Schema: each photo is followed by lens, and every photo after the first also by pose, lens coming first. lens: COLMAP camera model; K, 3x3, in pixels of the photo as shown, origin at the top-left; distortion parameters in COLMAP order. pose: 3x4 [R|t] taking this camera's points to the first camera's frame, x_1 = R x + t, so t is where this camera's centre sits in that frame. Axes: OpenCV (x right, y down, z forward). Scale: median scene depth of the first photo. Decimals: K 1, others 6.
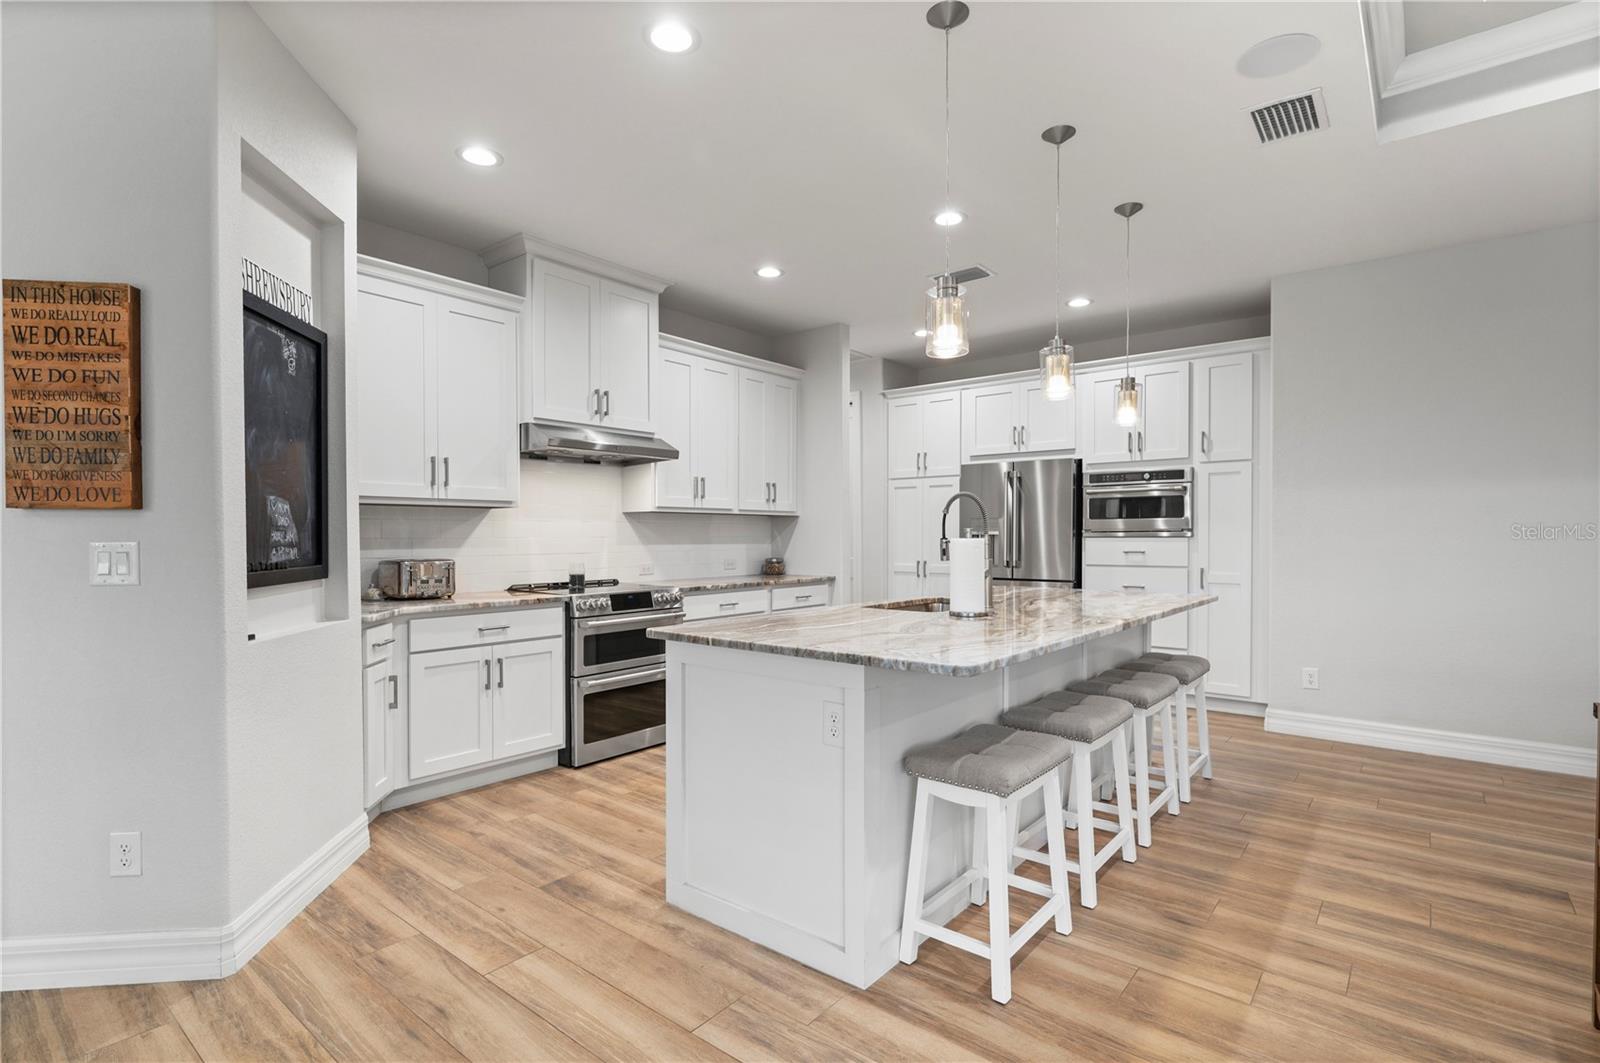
lens RADIAL K [[780.5, 0, 785.3], [0, 780.5, 543.6], [0, 0, 1]] dist [0.009331, -0.001026]
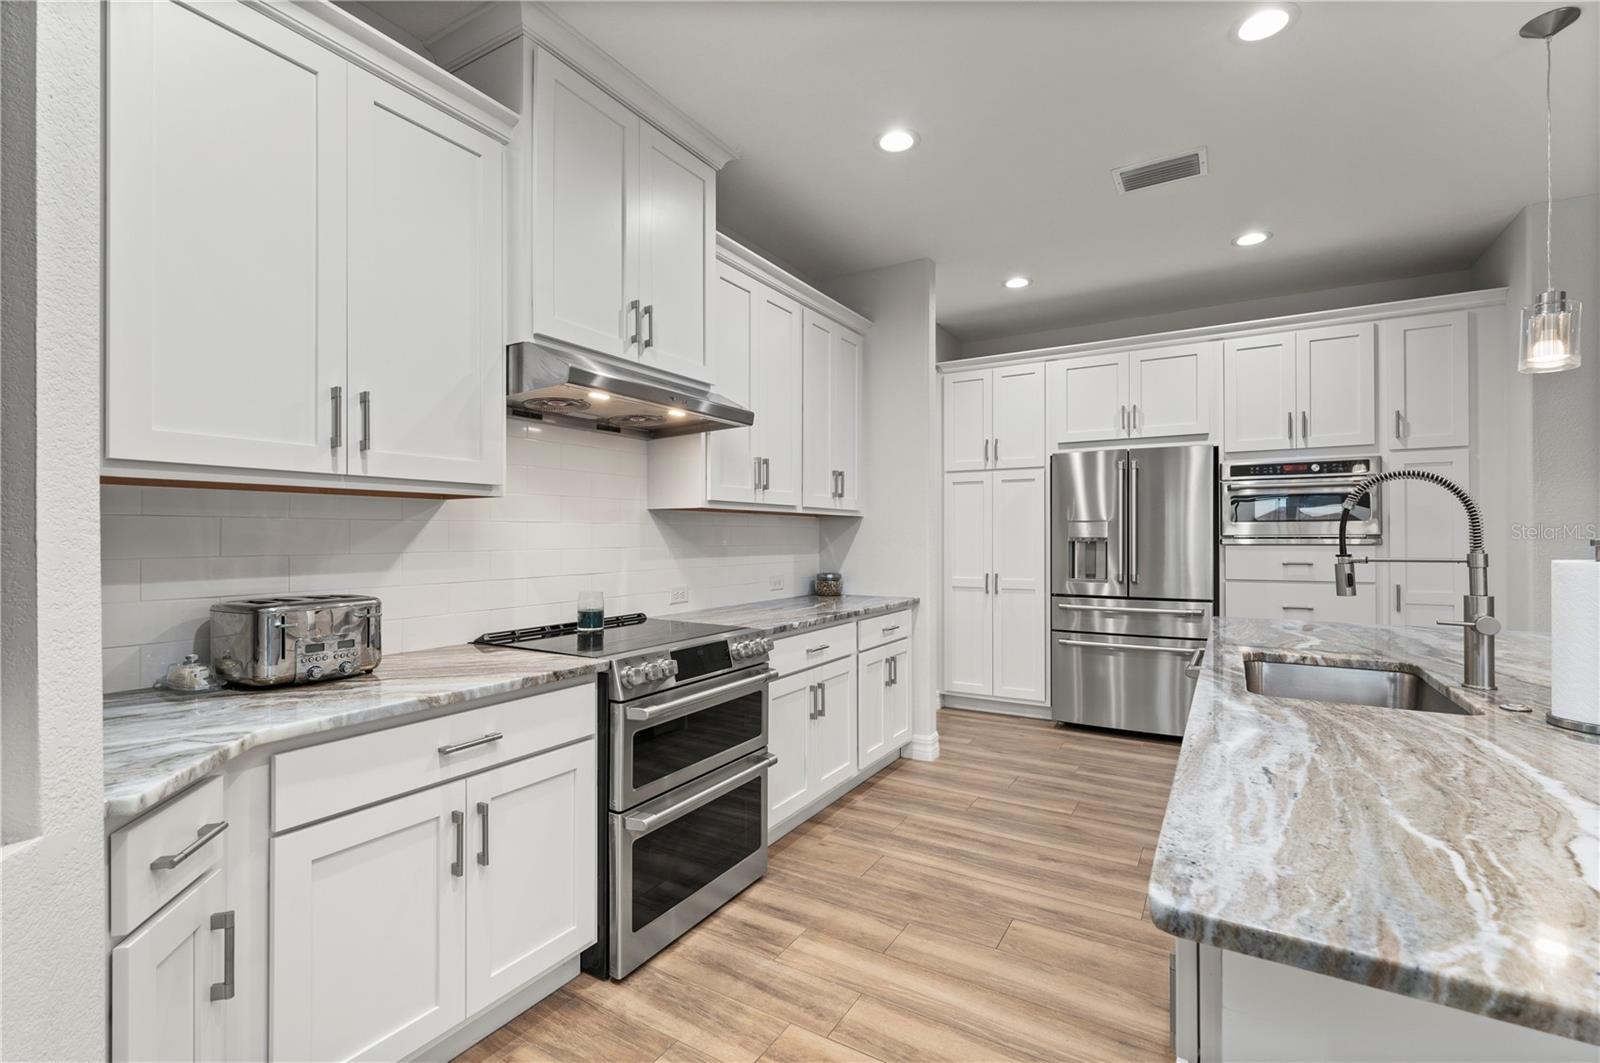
lens RADIAL K [[726.5, 0, 803.2], [0, 726.5, 531.4], [0, 0, 1]] dist [0.005844, -0.001054]
pose [[0.988109, 0.000463, 0.153753, -0.230457], [0.002505, 0.999814, -0.019107, -0.012759], [-0.153733, 0.019265, 0.987925, 0.504006]]
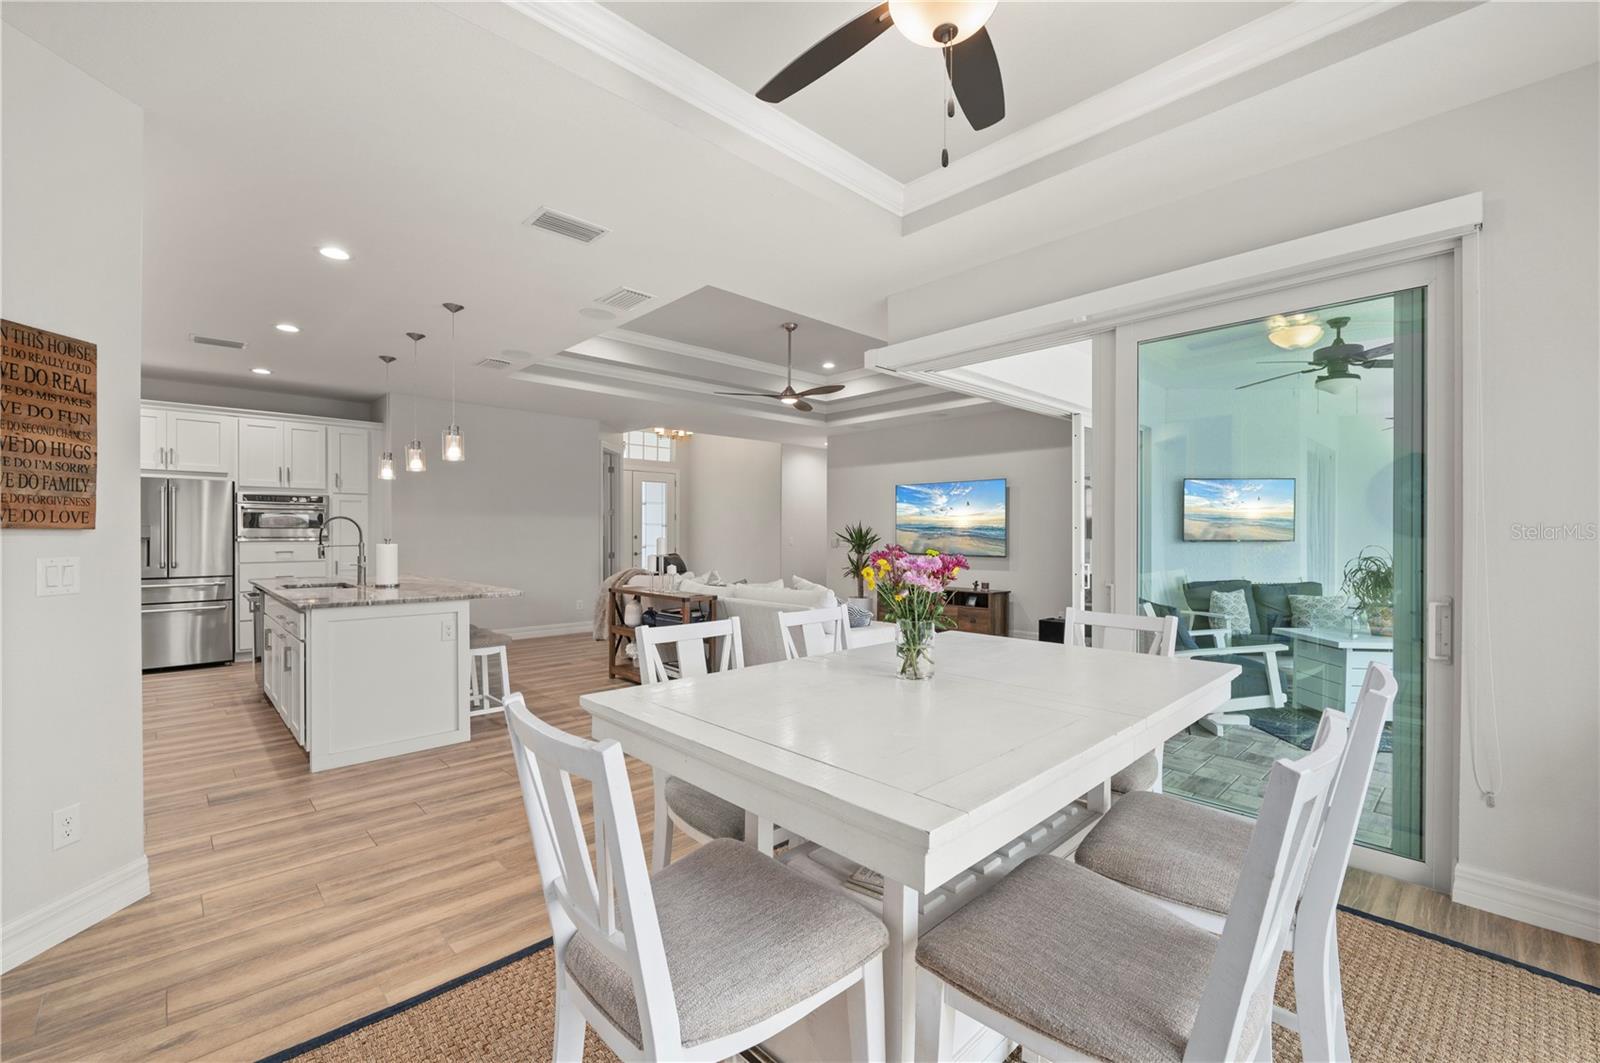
lens RADIAL K [[659.5, 0, 805.6], [0, 659.5, 532.7], [0, 0, 1]] dist [-0.005964, 0.000093]
pose [[0.106907, 0.002503, 0.994266, -0.926722], [0.010939, 0.999933, -0.003694, -0.012526], [-0.994209, 0.011271, 0.106872, -0.105833]]
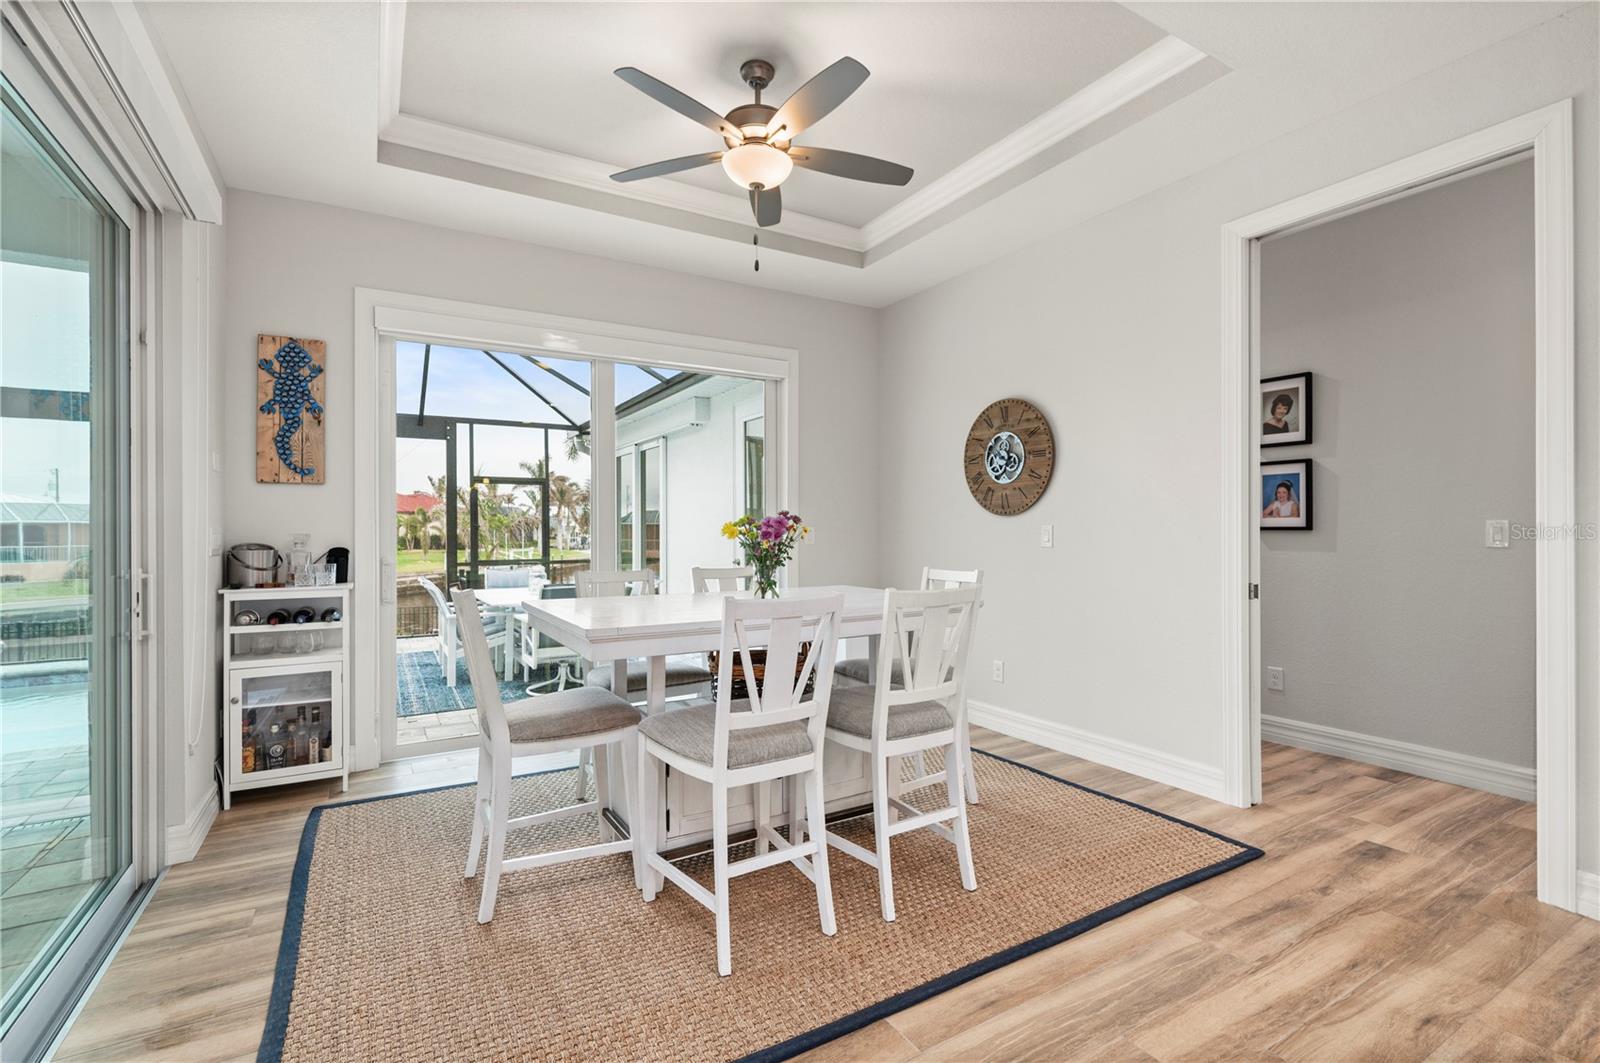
lens RADIAL K [[726.5, 0, 806.2], [0, 726.5, 529.1], [0, 0, 1]] dist [0.005844, -0.001054]
pose [[-0.326355, 0.000268, -0.945247, 0.168916], [-0.007423, 0.999968, 0.002846, 0.010228], [0.945218, 0.007946, -0.326342, 0.135263]]
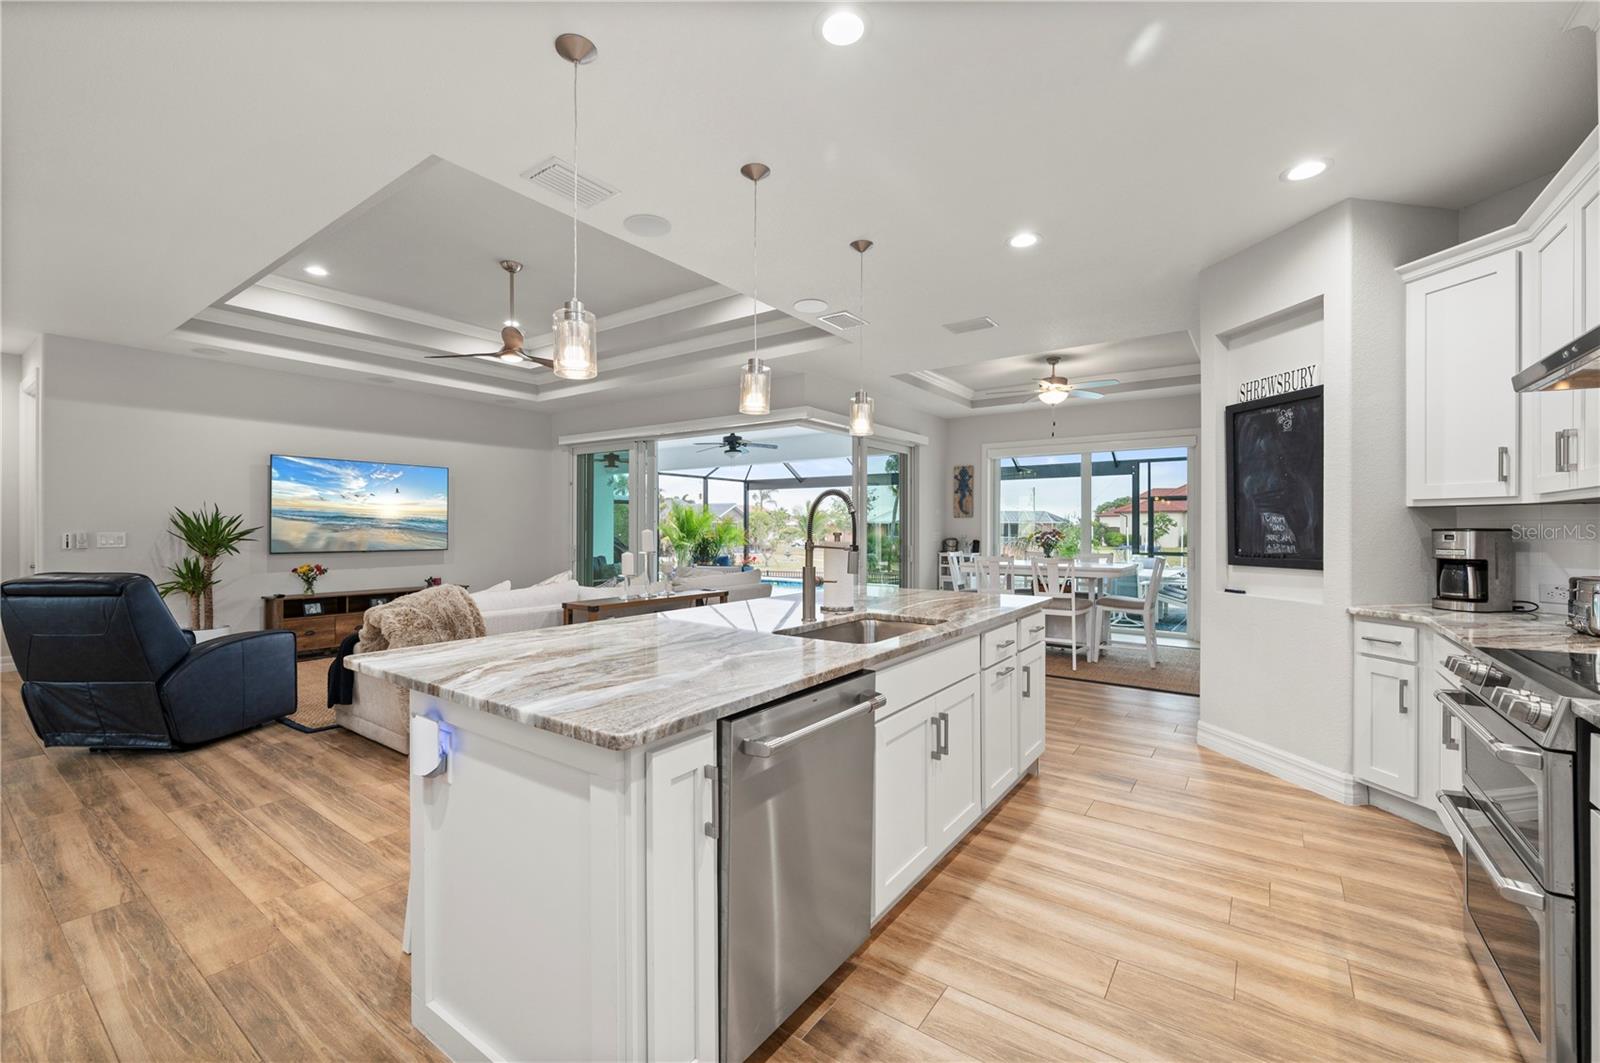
lens RADIAL K [[659.5, 0, 797.5], [0, 659.5, 518.6], [0, 0, 1]] dist [-0.005964, 0.000093]
pose [[-0.997243, -0.001794, -0.074179, 0.285888], [-0.001707, 0.999998, -0.001240, -0.029727], [0.074181, -0.001110, -0.997244, 1.527852]]
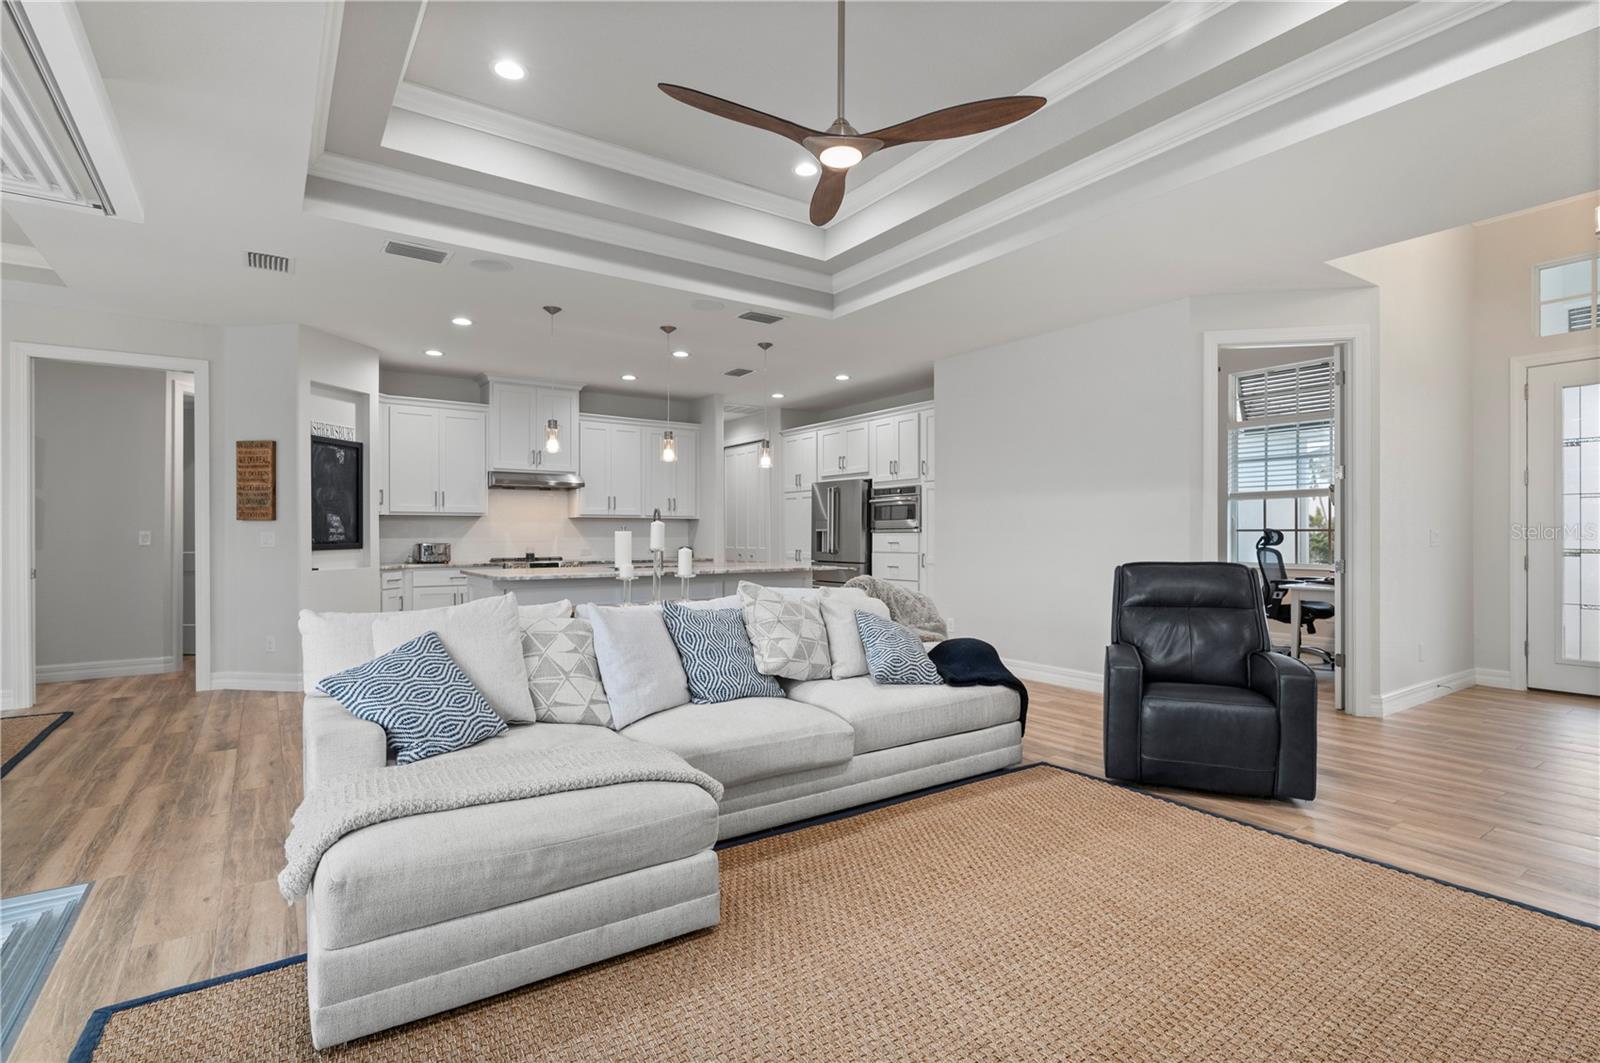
lens RADIAL K [[780.5, 0, 793.2], [0, 780.5, 538.7], [0, 0, 1]] dist [0.009331, -0.001026]
pose [[0.962839, 0.000153, -0.270075, 0.951870], [-0.002530, 0.999961, -0.008451, 0.023401], [0.270063, 0.008821, 0.962802, -0.661932]]
